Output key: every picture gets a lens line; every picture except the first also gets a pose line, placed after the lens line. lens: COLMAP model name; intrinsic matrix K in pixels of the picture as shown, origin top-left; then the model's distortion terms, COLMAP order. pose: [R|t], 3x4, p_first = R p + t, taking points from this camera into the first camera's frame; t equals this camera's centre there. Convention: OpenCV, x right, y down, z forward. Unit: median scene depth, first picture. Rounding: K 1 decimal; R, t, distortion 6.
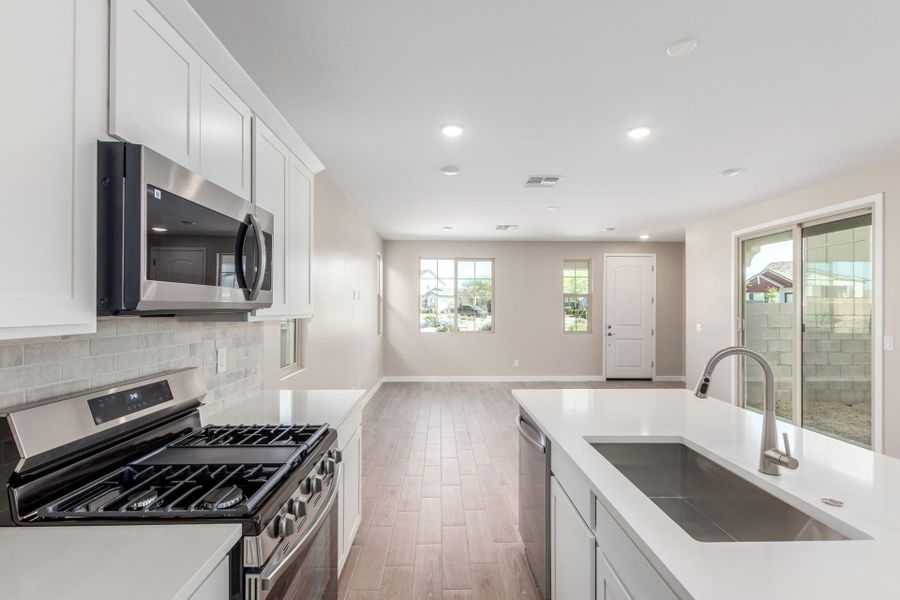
lens RADIAL K [[413.6, 0, 458.3], [0, 413.6, 308.1], [0, 0, 1]] dist [0.002787, -0.001882]
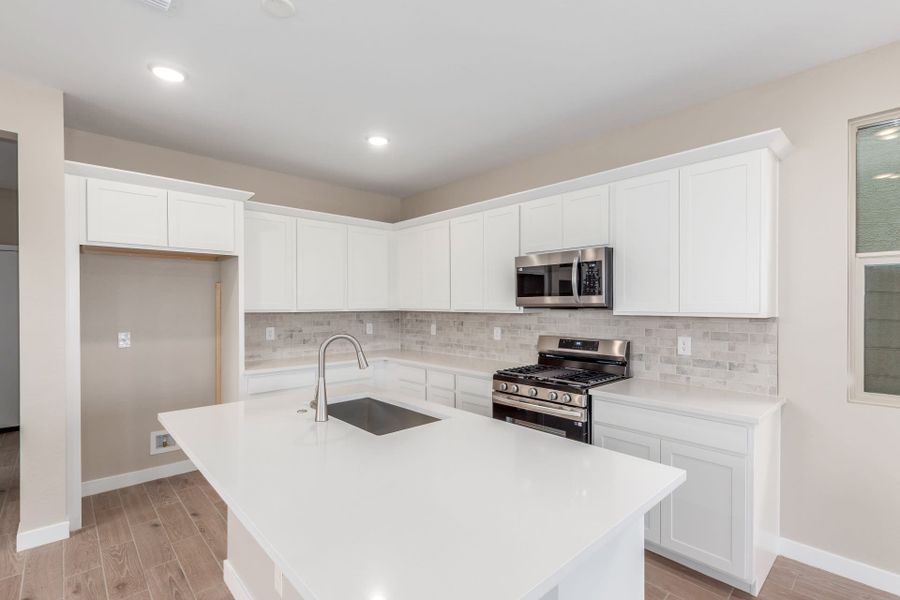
lens RADIAL K [[413.6, 0, 453.6], [0, 413.6, 301.6], [0, 0, 1]] dist [0.002787, -0.001882]
pose [[-0.757546, -0.007058, -0.652744, 0.267541], [-0.002934, 0.999968, -0.007407, -0.001127], [0.652776, -0.003696, -0.757542, 0.479279]]
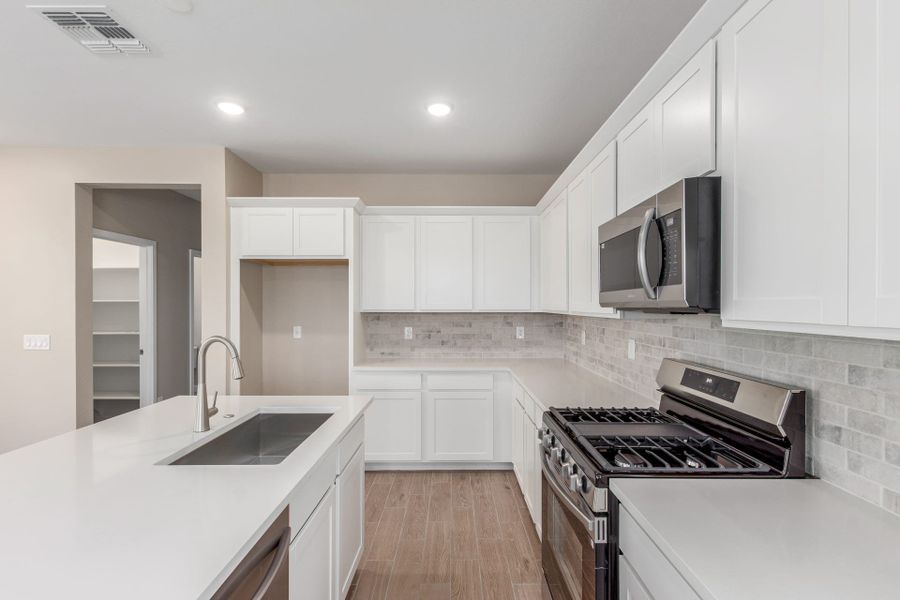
lens RADIAL K [[413.6, 0, 450.1], [0, 413.6, 304.1], [0, 0, 1]] dist [0.002787, -0.001882]
pose [[-0.999041, -0.003734, 0.043625, -0.018064], [-0.003762, 0.999993, -0.000557, -0.001007], [-0.043622, -0.000720, -0.999048, 0.459801]]
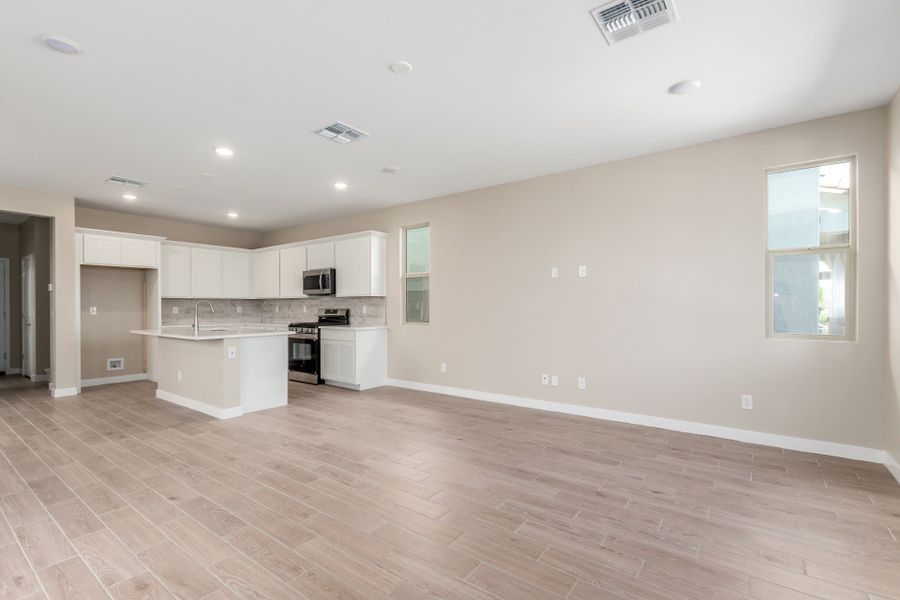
lens RADIAL K [[413.6, 0, 456.5], [0, 413.6, 301.8], [0, 0, 1]] dist [0.002787, -0.001882]
pose [[-0.623689, -0.008229, -0.781629, 0.472385], [0.000387, 0.999941, -0.010836, 0.031983], [0.781672, -0.007061, -0.623650, 1.125233]]
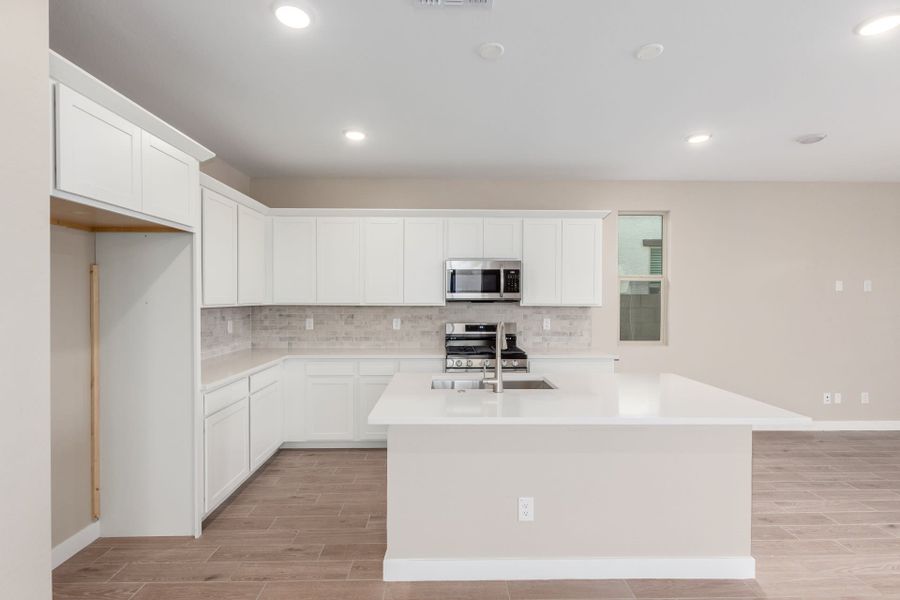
lens RADIAL K [[413.6, 0, 444.4], [0, 413.6, 301.4], [0, 0, 1]] dist [0.002787, -0.001882]
pose [[-0.025125, 0.003657, -0.999678, 0.508648], [-0.005172, 0.999979, 0.003788, 0.000090], [0.999671, 0.005265, -0.025105, 0.162985]]
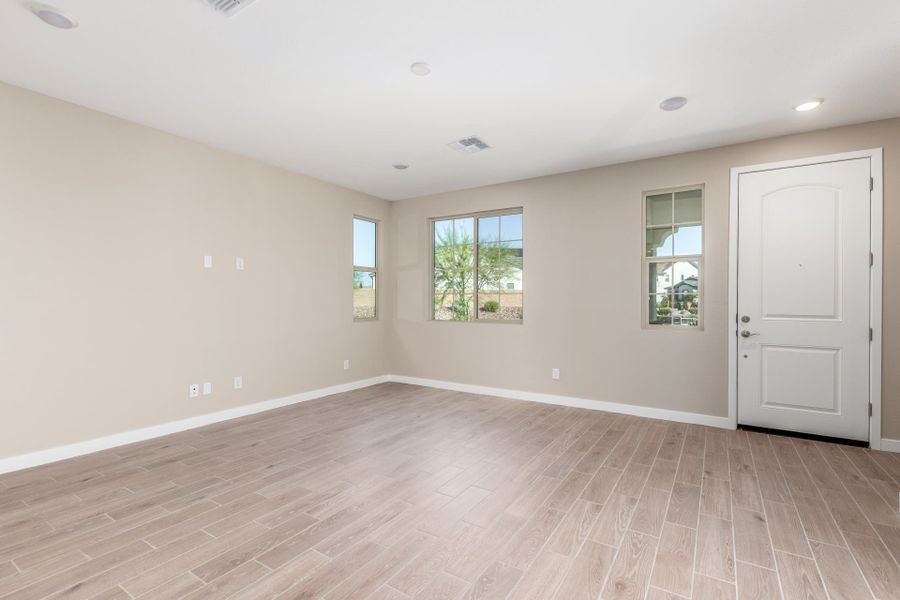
lens RADIAL K [[413.6, 0, 455.0], [0, 413.6, 300.7], [0, 0, 1]] dist [0.002787, -0.001882]
pose [[0.822730, 0.000724, -0.568432, 0.451125], [-0.002414, 0.999995, -0.002219, 0.032147], [0.568428, 0.003198, 0.822727, 0.509135]]
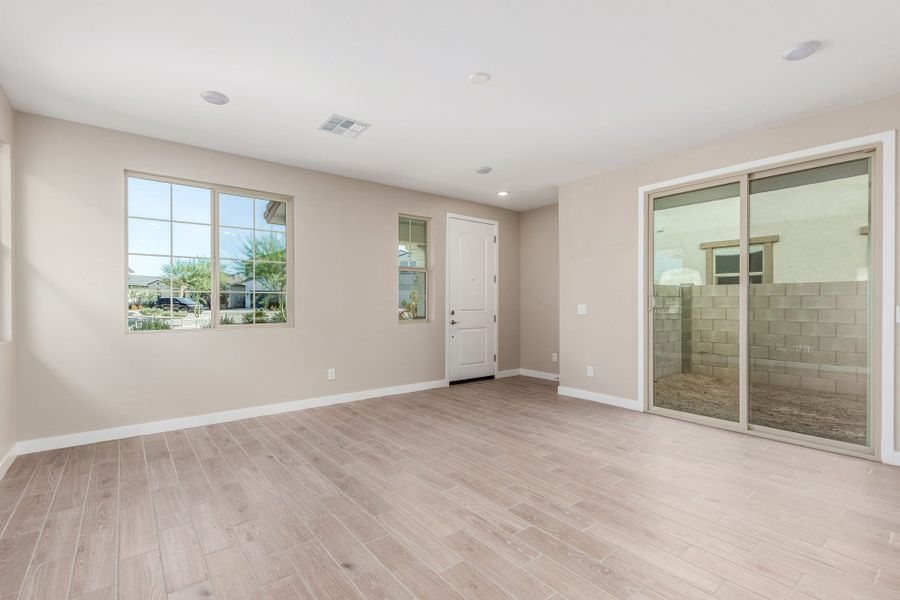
lens RADIAL K [[413.6, 0, 455.8], [0, 413.6, 301.4], [0, 0, 1]] dist [0.002787, -0.001882]
pose [[0.806482, -0.001901, 0.591255, -0.087568], [0.003253, 0.999994, -0.001222, 0.032513], [-0.591250, 0.002909, 0.806483, 0.494604]]
